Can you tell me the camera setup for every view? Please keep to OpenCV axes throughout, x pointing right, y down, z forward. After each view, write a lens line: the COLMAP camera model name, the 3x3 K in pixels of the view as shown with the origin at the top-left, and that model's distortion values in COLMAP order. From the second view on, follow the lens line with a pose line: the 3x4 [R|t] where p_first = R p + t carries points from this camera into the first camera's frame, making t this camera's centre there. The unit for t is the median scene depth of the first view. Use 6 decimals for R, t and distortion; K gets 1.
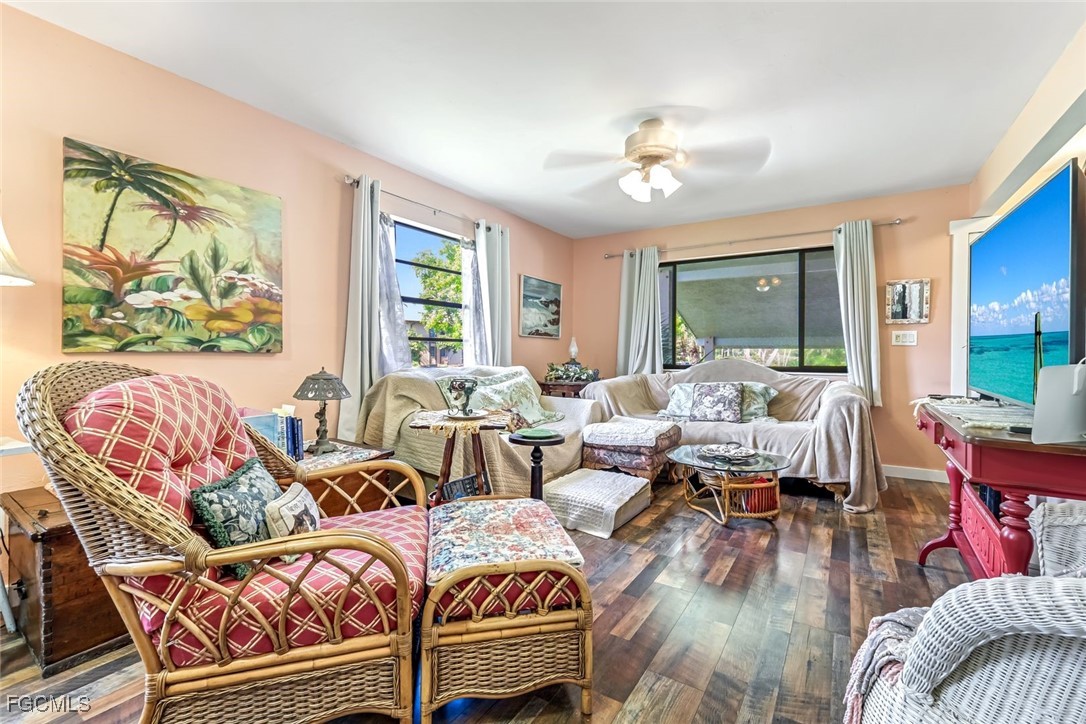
lens RADIAL K [[473.4, 0, 547.8], [0, 473.4, 357.7], [0, 0, 1]] dist [0.004607, 0.001299]
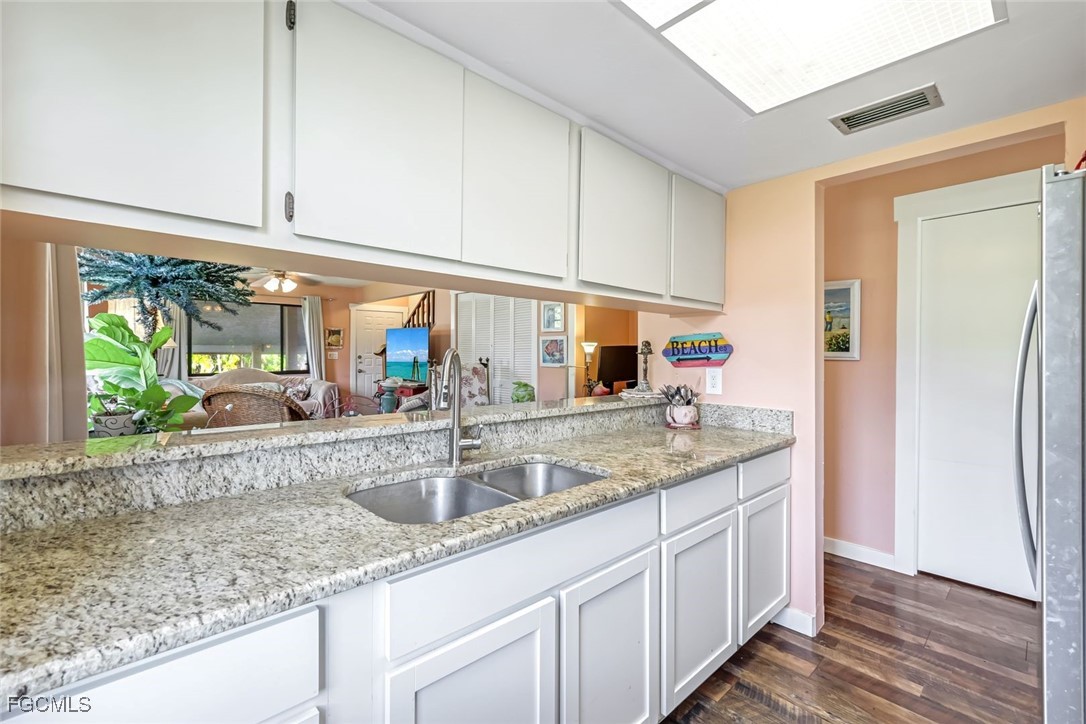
lens RADIAL K [[473.4, 0, 548.1], [0, 473.4, 354.8], [0, 0, 1]] dist [0.004607, 0.001299]
pose [[0.244135, -0.008179, 0.969707, -1.546471], [0.003899, 0.999965, 0.007453, -0.085033], [-0.969733, 0.001961, 0.244158, -0.610752]]
